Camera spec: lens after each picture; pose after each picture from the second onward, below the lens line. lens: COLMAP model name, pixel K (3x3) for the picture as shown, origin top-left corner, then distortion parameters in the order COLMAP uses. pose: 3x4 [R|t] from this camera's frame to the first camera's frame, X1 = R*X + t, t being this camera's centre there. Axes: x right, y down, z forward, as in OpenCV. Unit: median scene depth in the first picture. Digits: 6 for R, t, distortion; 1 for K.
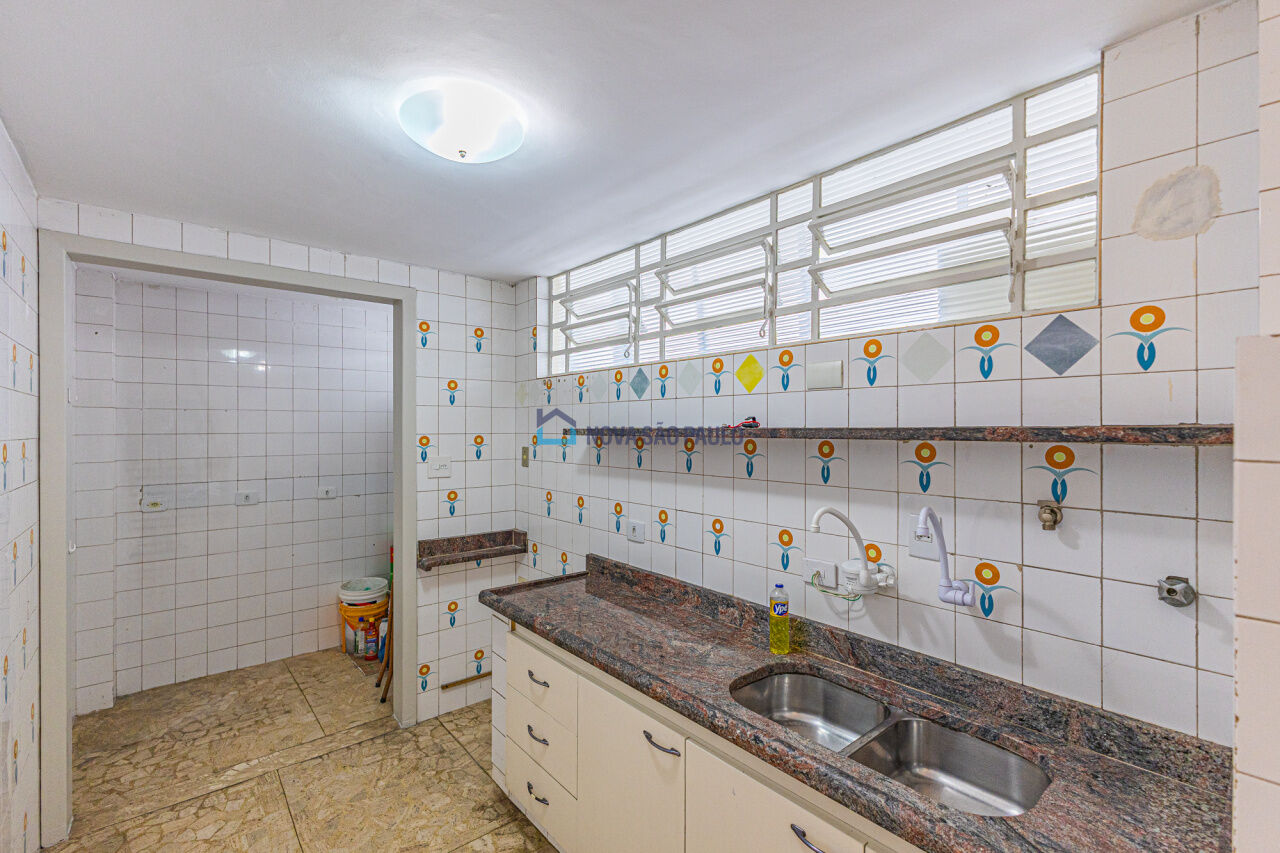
lens RADIAL K [[554.5, 0, 633.3], [0, 554.5, 425.0], [0, 0, 1]] dist [0.003844, -0.000163]
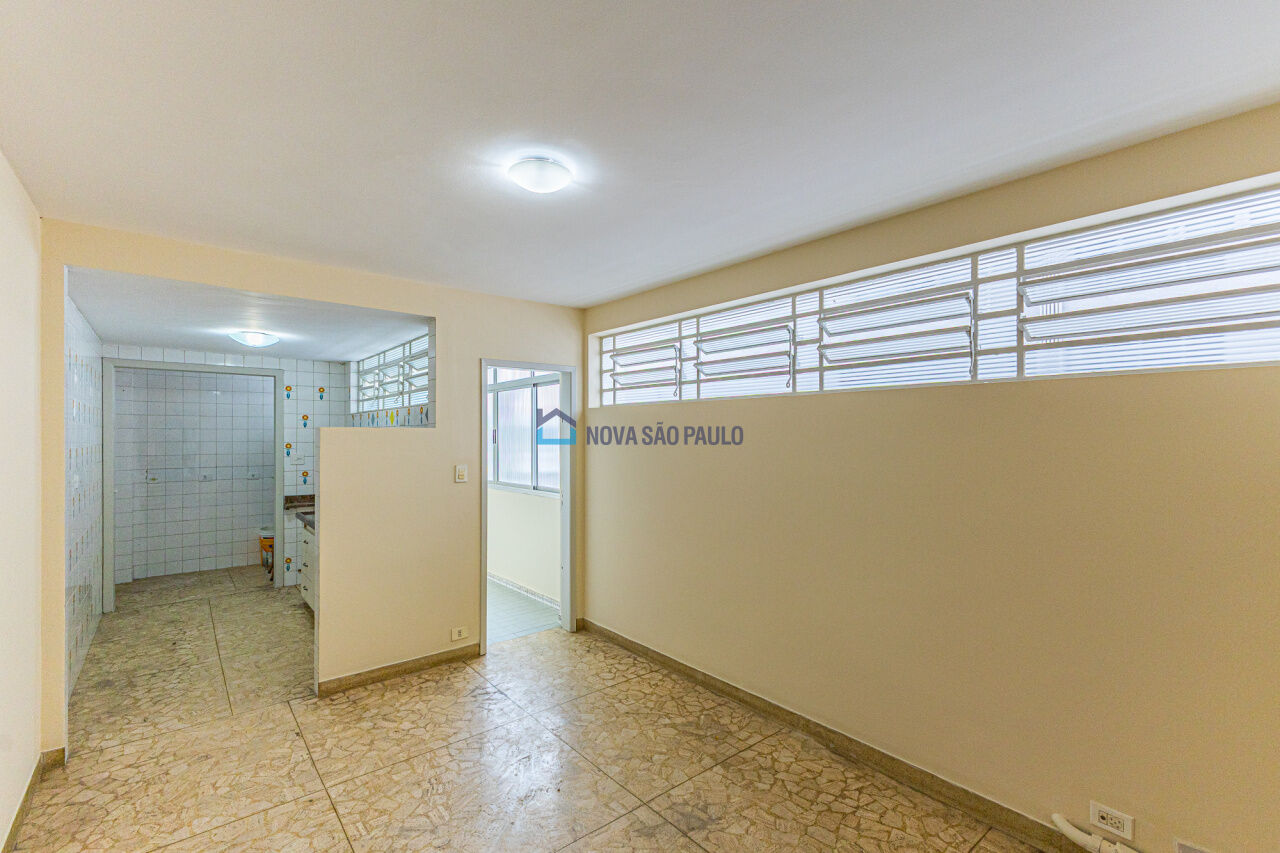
lens RADIAL K [[554.5, 0, 646.2], [0, 554.5, 433.7], [0, 0, 1]] dist [0.003844, -0.000163]
pose [[0.999999, 0.001295, 0.000056, 0.870104], [-0.001295, 0.999998, 0.001425, -0.018439], [-0.000054, -0.001425, 0.999999, -0.952642]]
